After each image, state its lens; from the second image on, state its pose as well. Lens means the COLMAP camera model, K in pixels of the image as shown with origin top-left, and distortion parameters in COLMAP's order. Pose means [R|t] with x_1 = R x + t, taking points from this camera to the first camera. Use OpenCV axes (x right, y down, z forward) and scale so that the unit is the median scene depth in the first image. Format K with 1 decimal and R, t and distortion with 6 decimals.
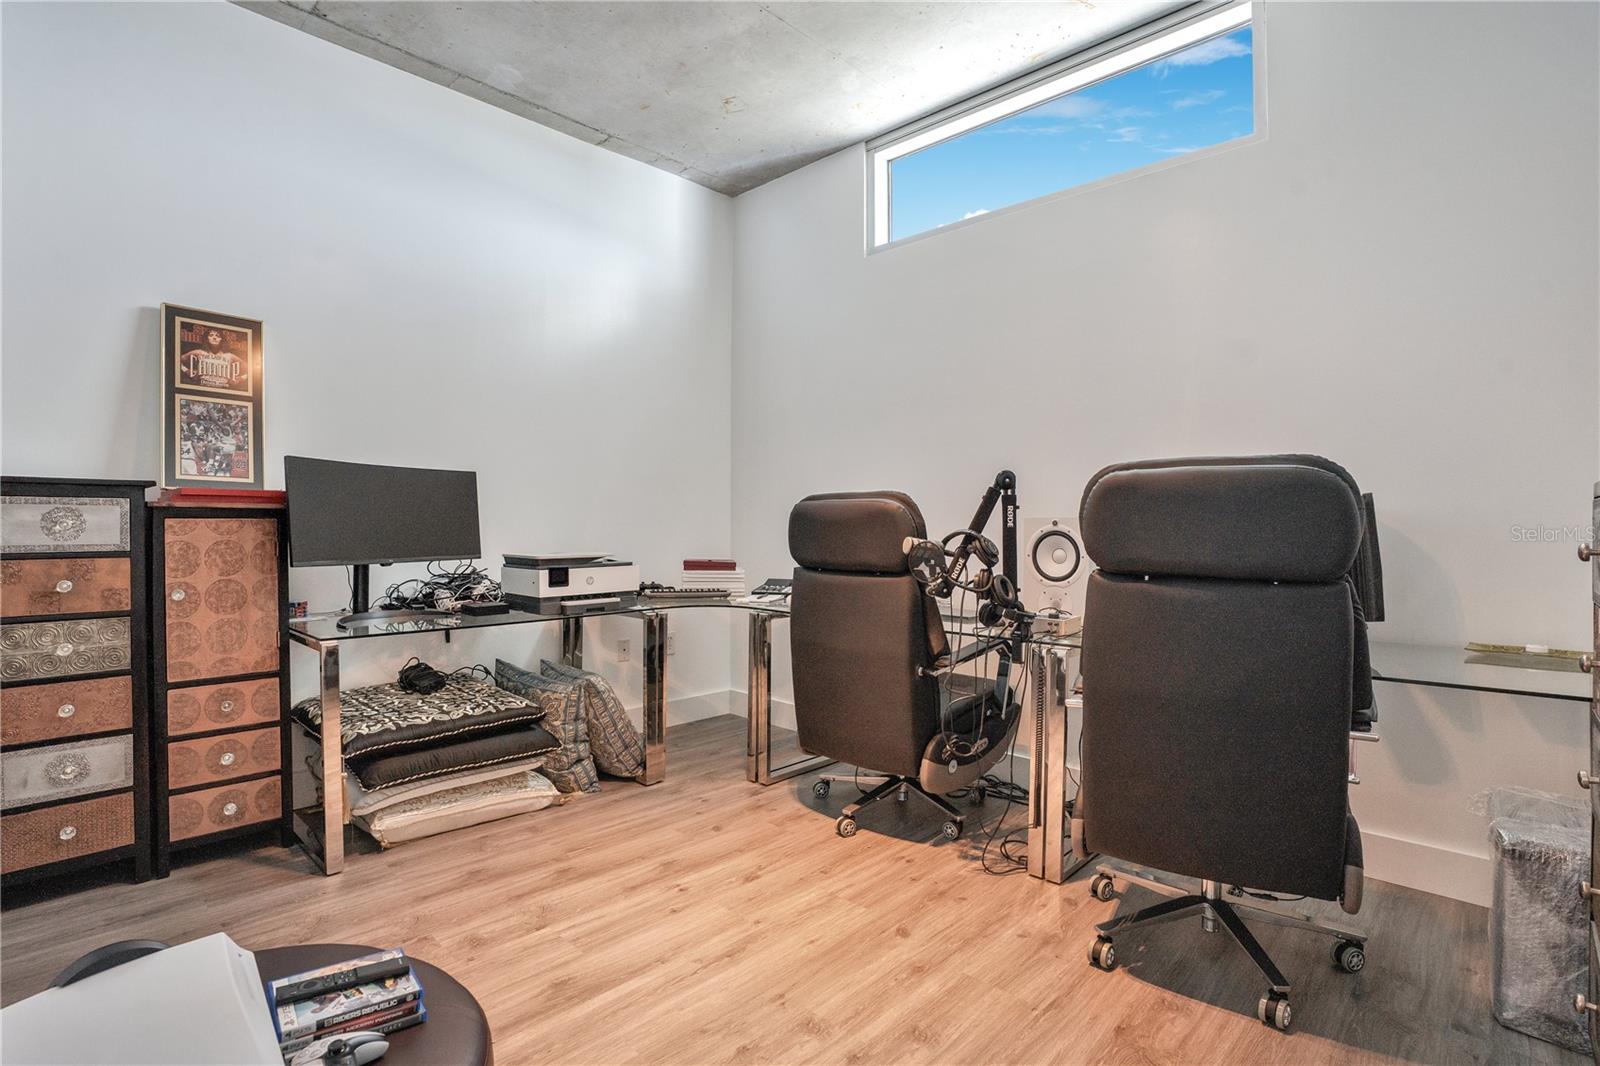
lens RADIAL K [[778.3, 0, 788.4], [0, 778.3, 529.3], [0, 0, 1]] dist [-0.074905, 0.035368]
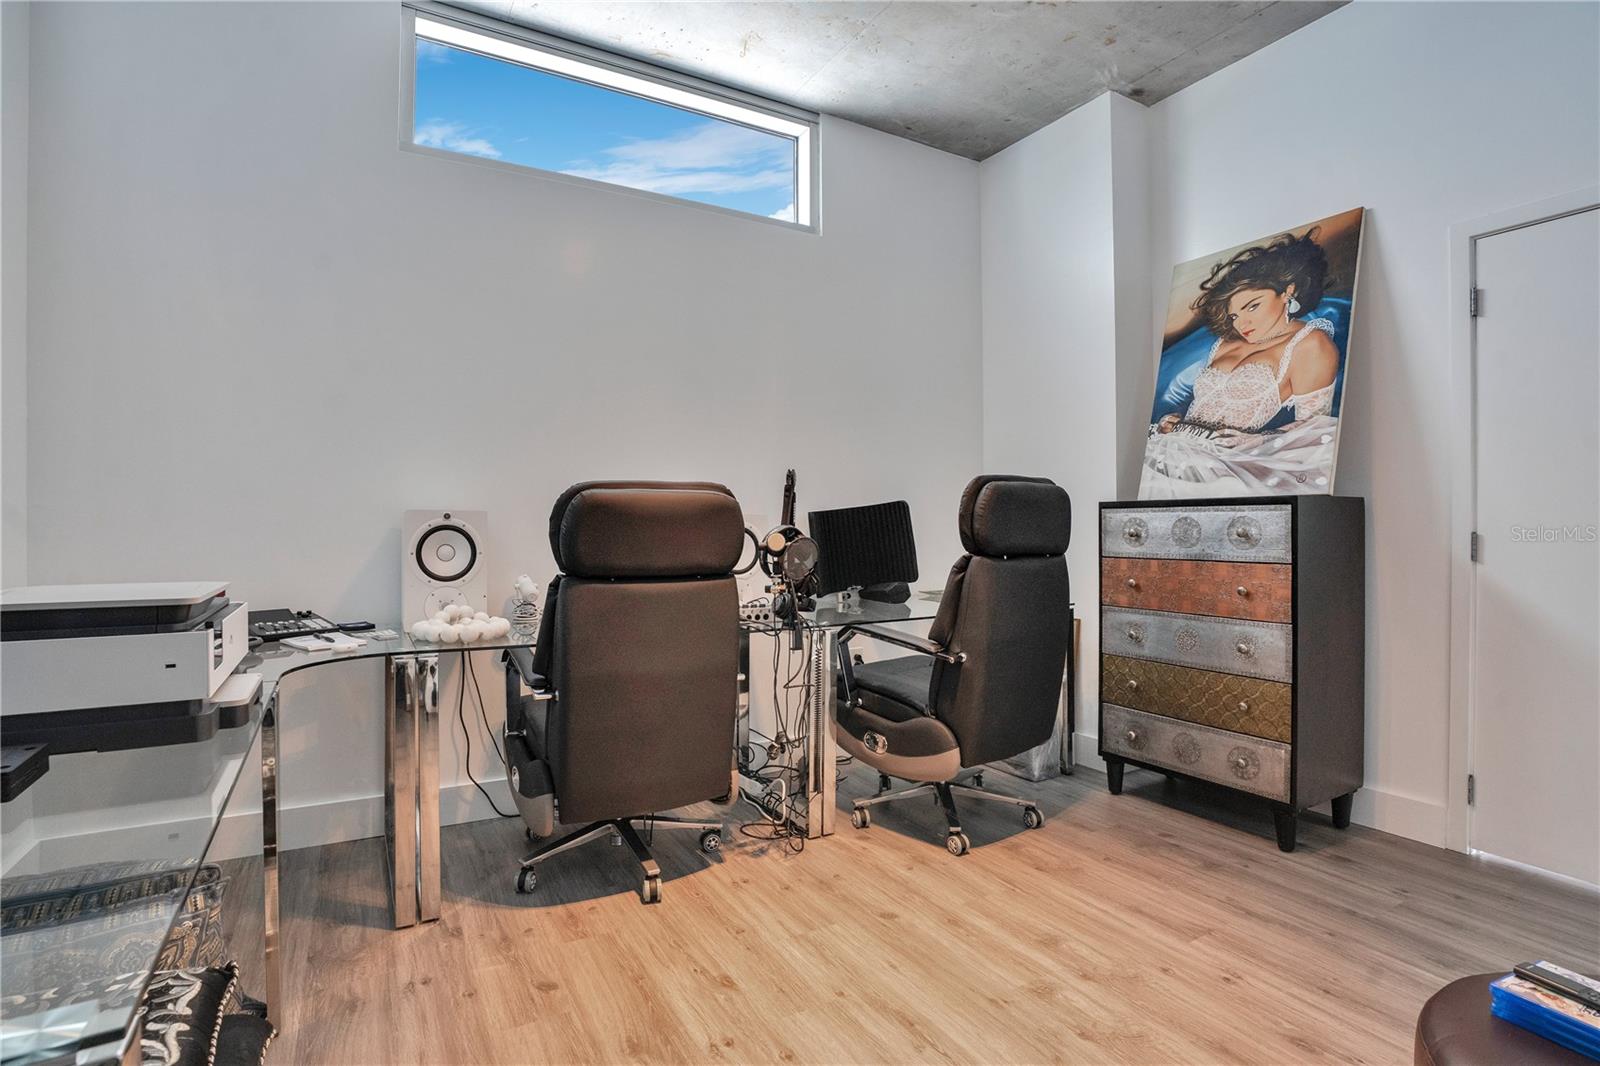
lens RADIAL K [[778.3, 0, 788.4], [0, 778.3, 529.3], [0, 0, 1]] dist [-0.074905, 0.035368]
pose [[0.272882, -0.012210, 0.961970, -0.697568], [0.002799, 0.999925, 0.011898, -0.004172], [-0.962043, -0.000555, 0.272896, 0.679627]]
